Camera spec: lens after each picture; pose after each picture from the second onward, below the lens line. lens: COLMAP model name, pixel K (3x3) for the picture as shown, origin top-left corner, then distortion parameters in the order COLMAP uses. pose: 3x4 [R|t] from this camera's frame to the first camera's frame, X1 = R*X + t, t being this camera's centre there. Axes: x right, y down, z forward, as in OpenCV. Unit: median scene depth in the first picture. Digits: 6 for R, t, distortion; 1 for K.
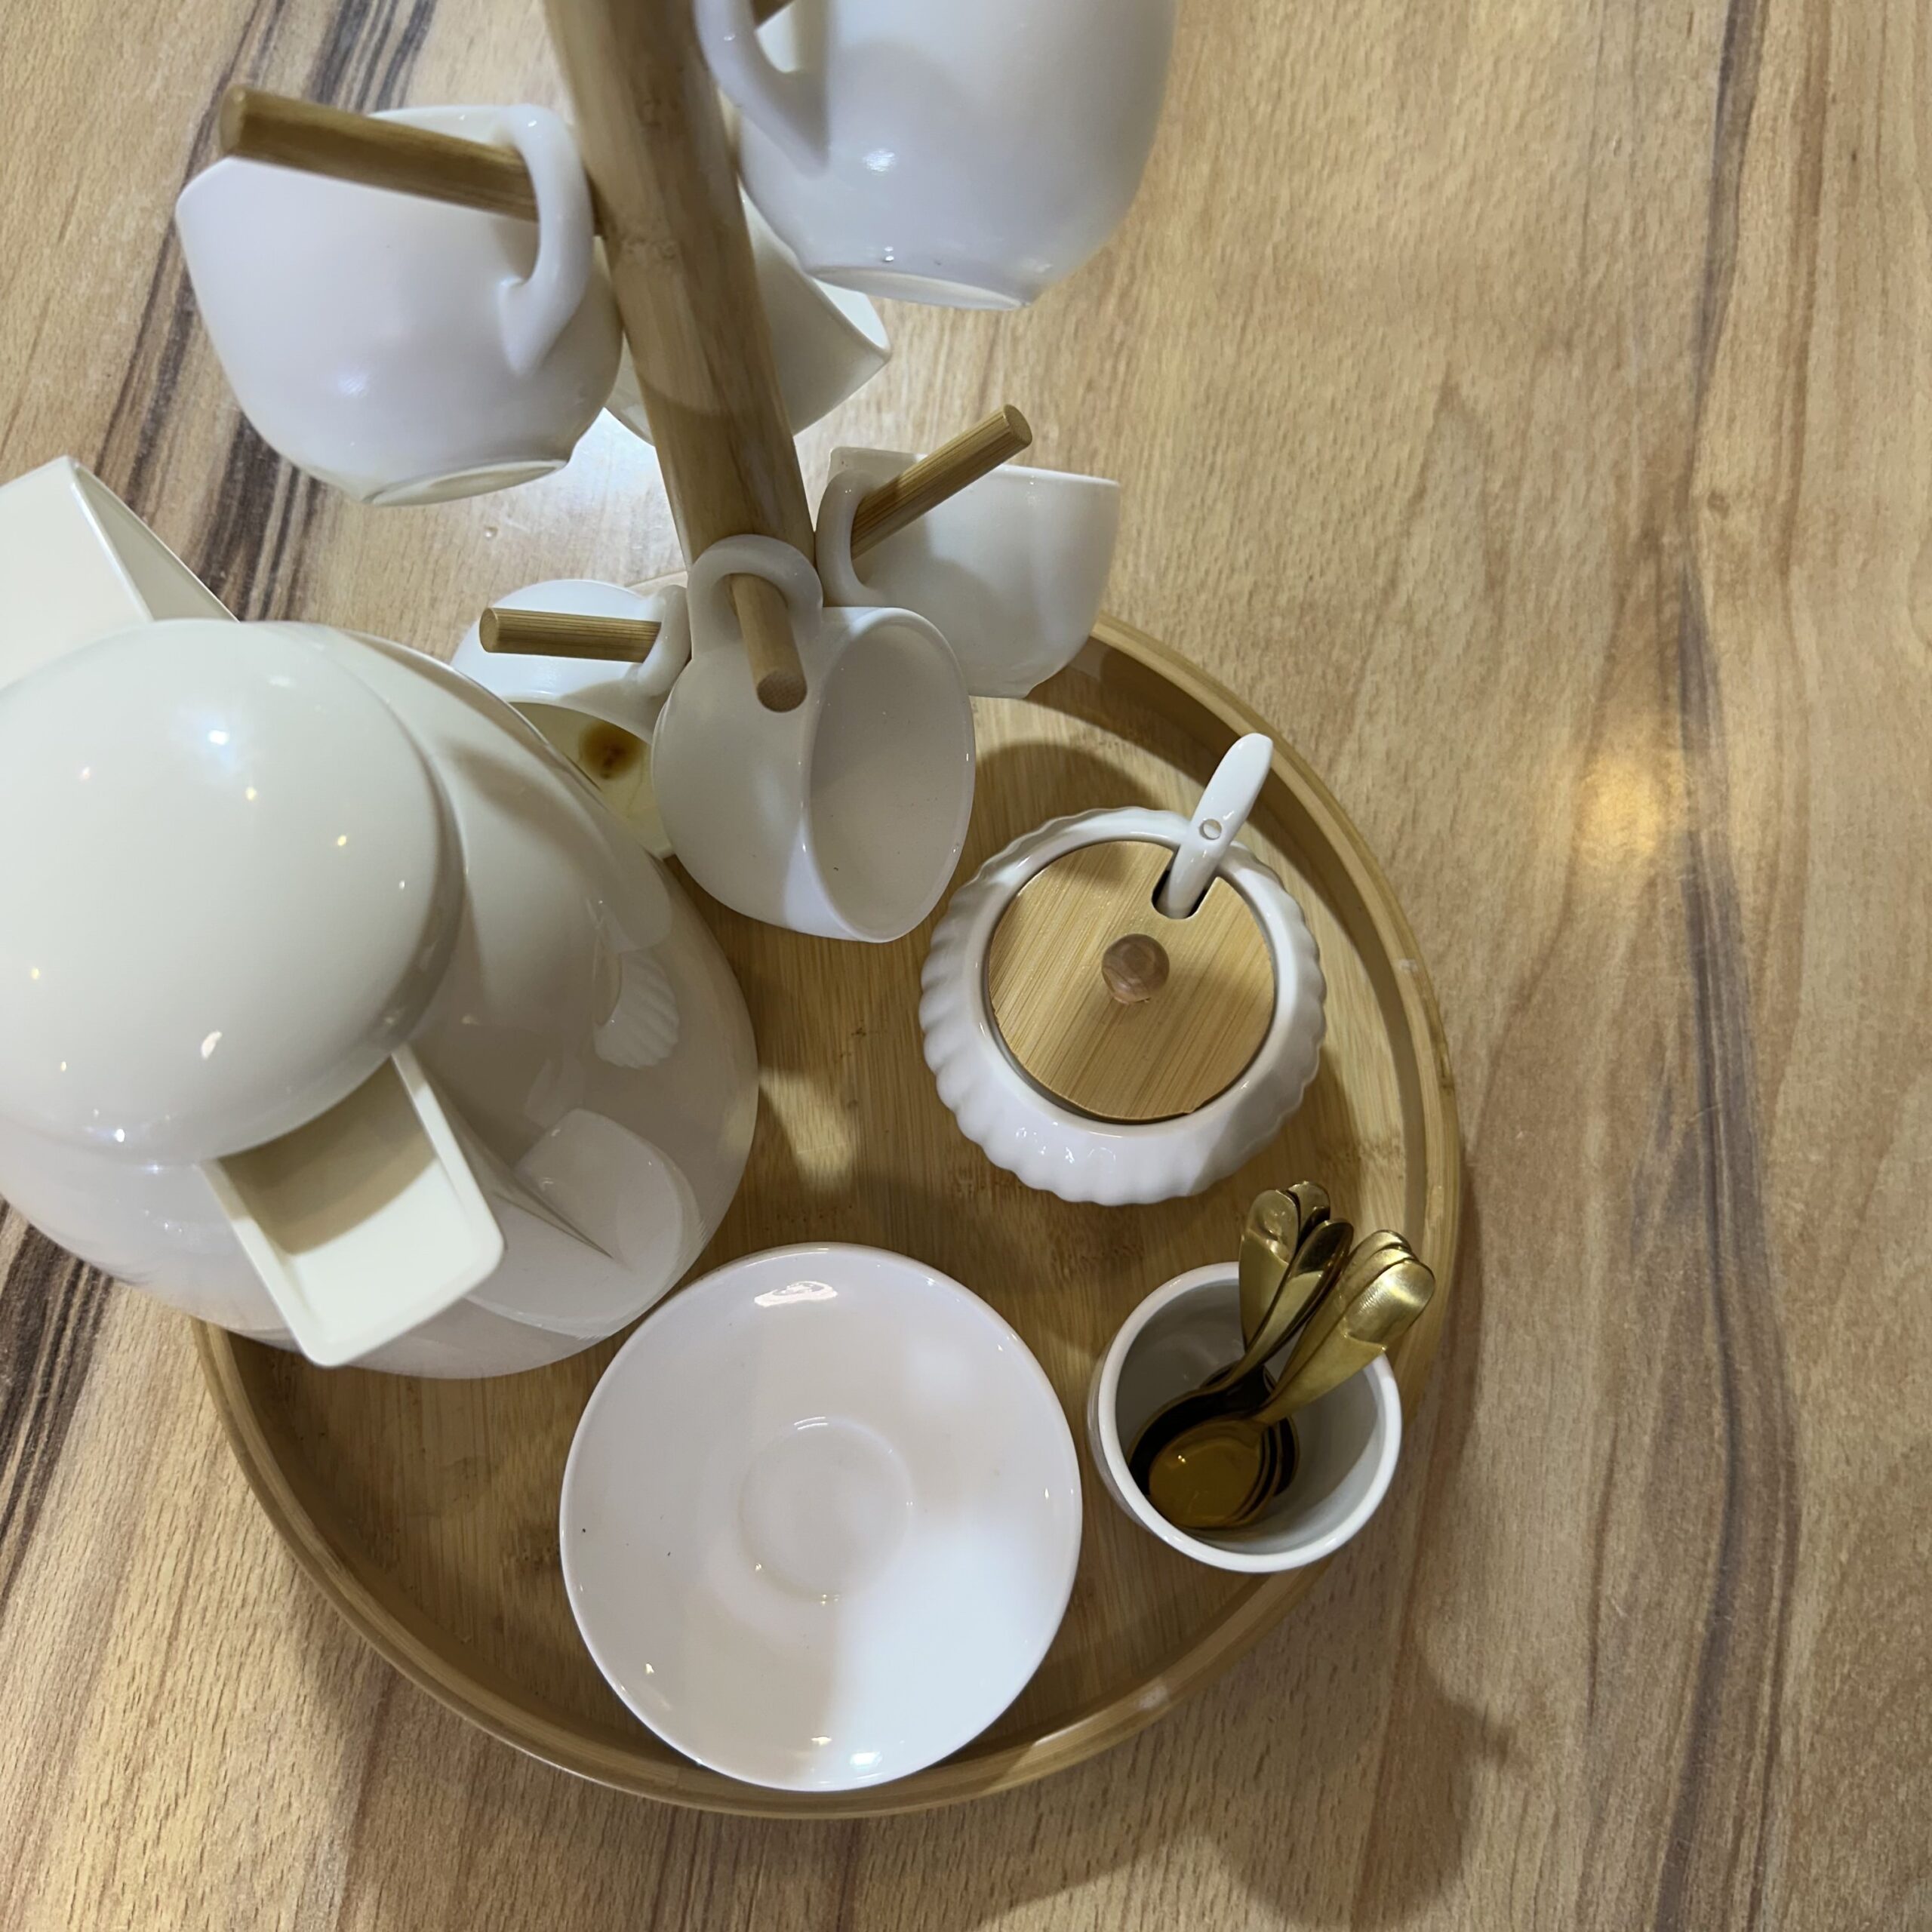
lens RADIAL K [[1852.5, 0, 942.2], [0, 1852.5, 990.9], [0, 0, 1]] dist [-0.031104, 0.000000]
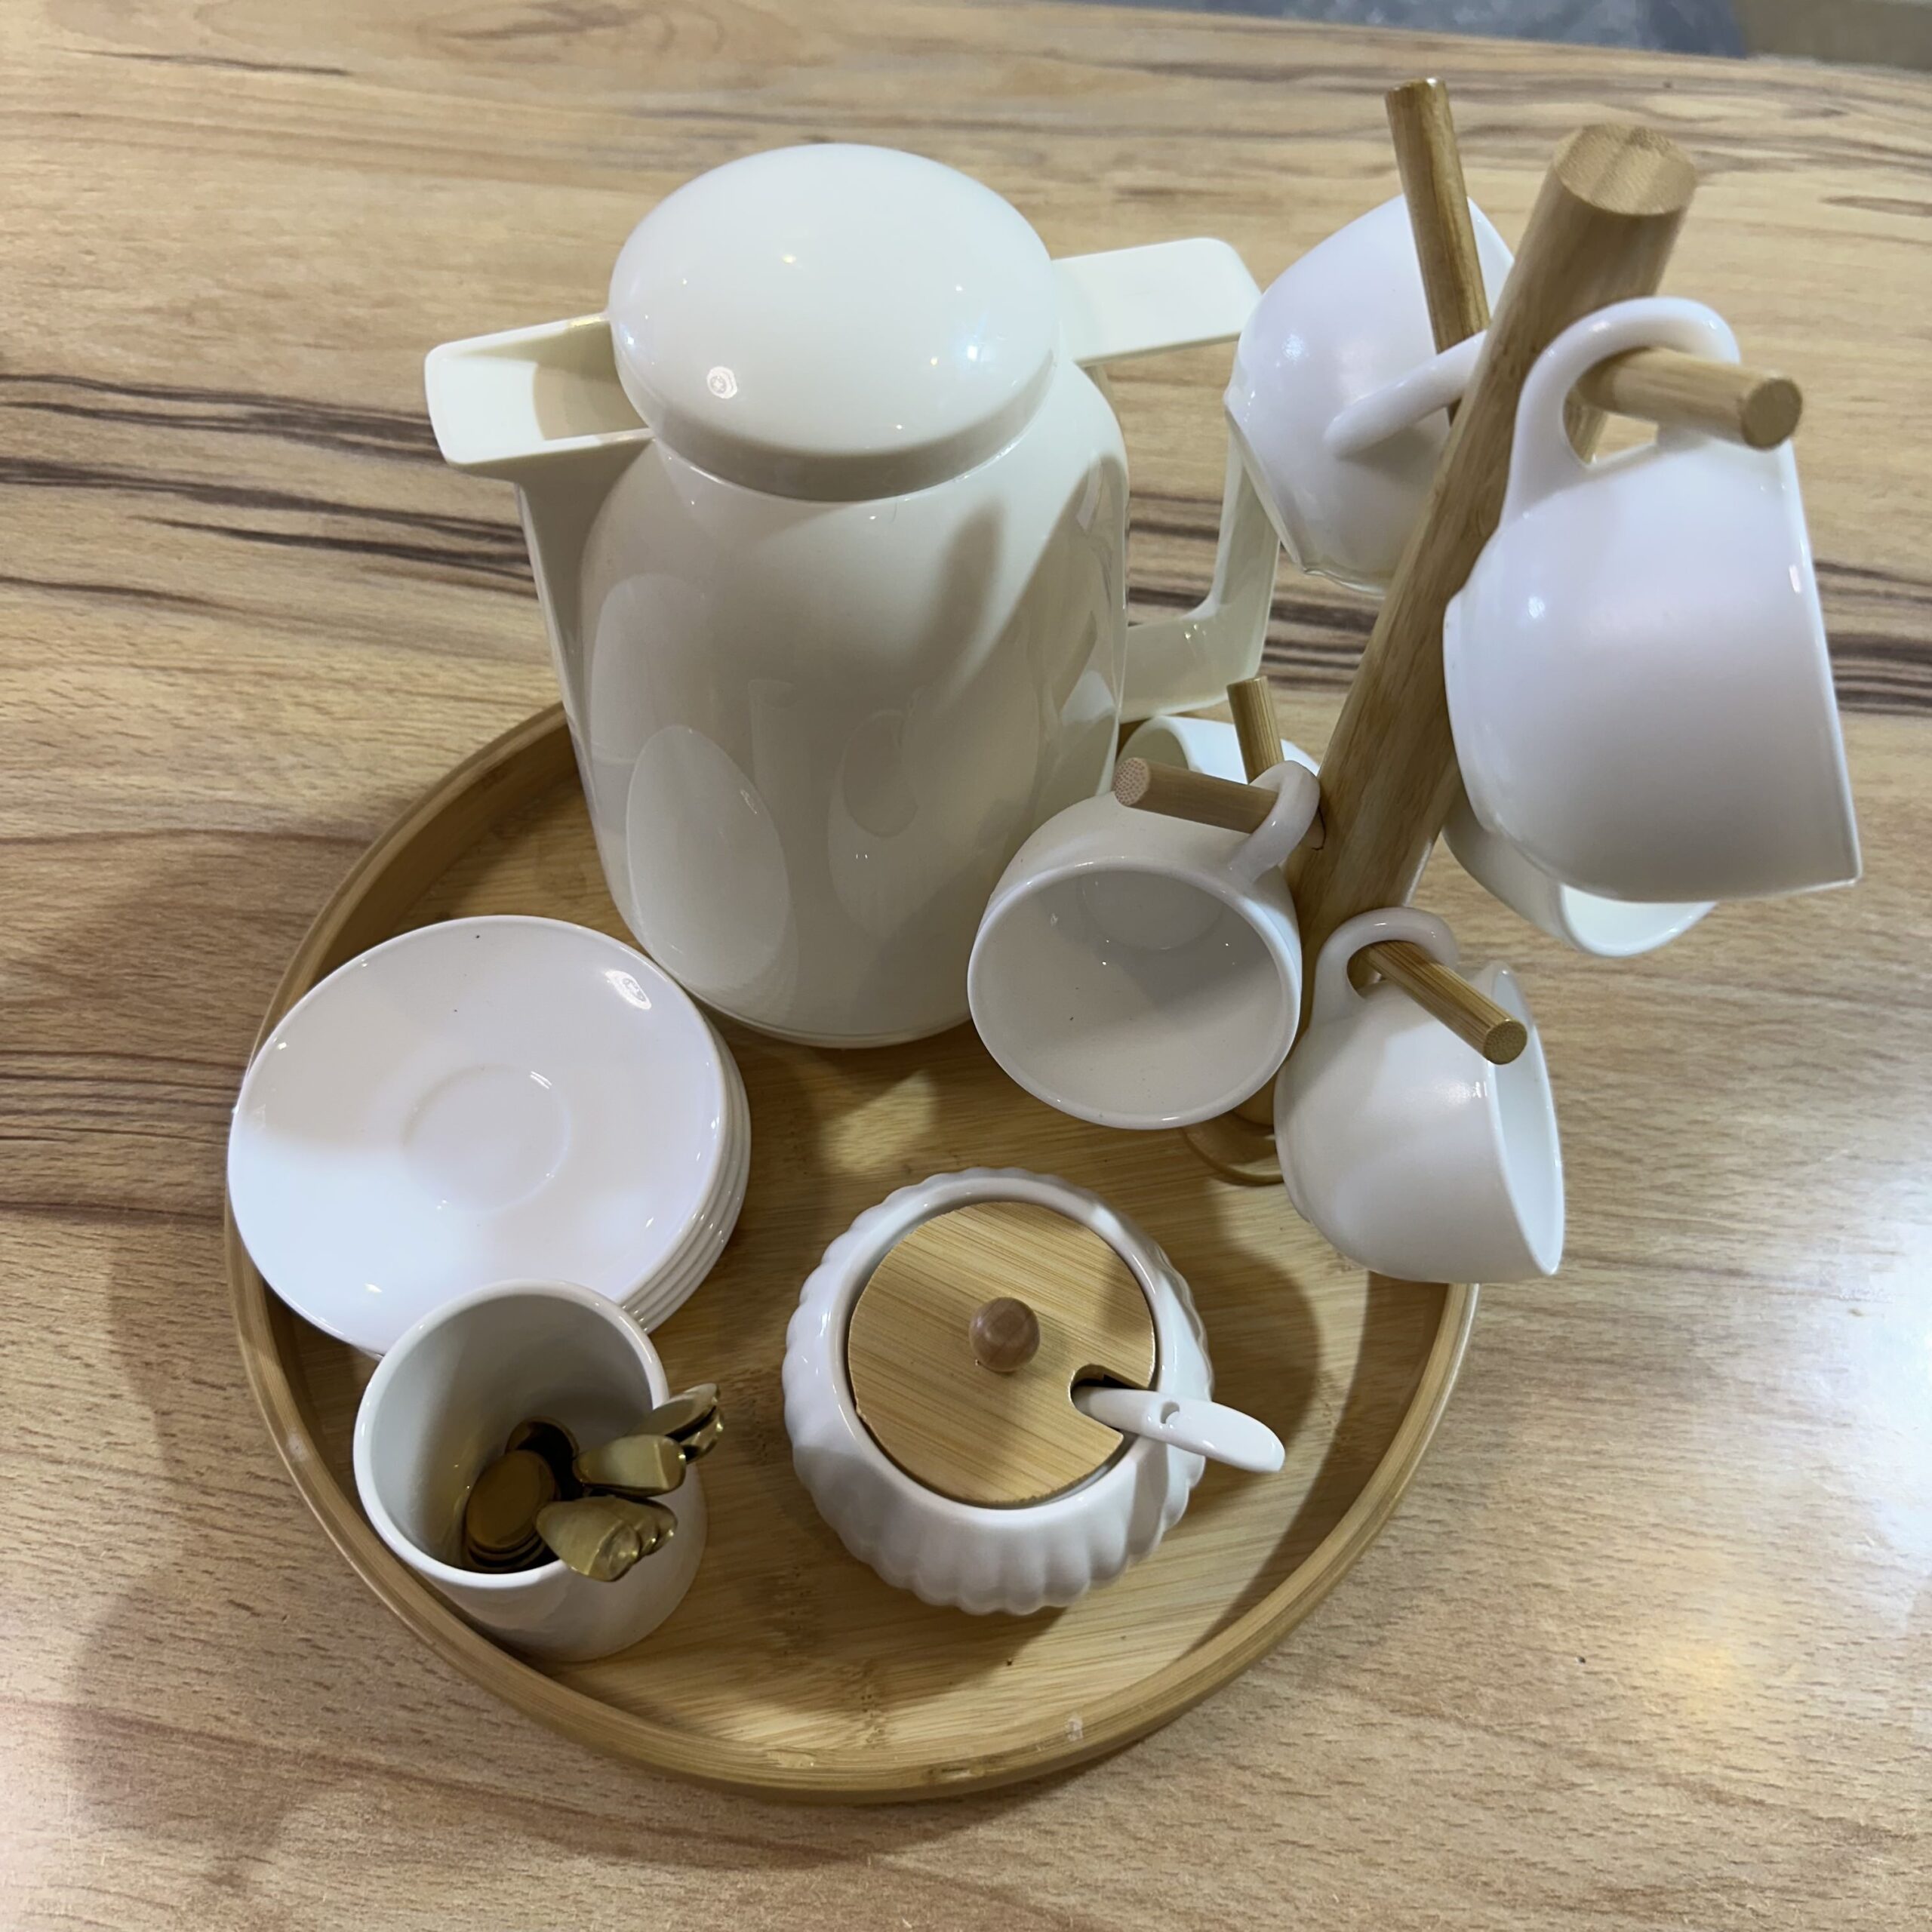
lens RADIAL K [[1852.5, 0, 961.6], [0, 1852.5, 962.7], [0, 0, 1]] dist [-0.031104, 0.000000]
pose [[0.055234, 0.874087, -0.482619, 0.357991], [-0.971755, 0.158130, 0.175180, -0.170636], [0.229439, 0.459311, 0.858132, 0.093801]]
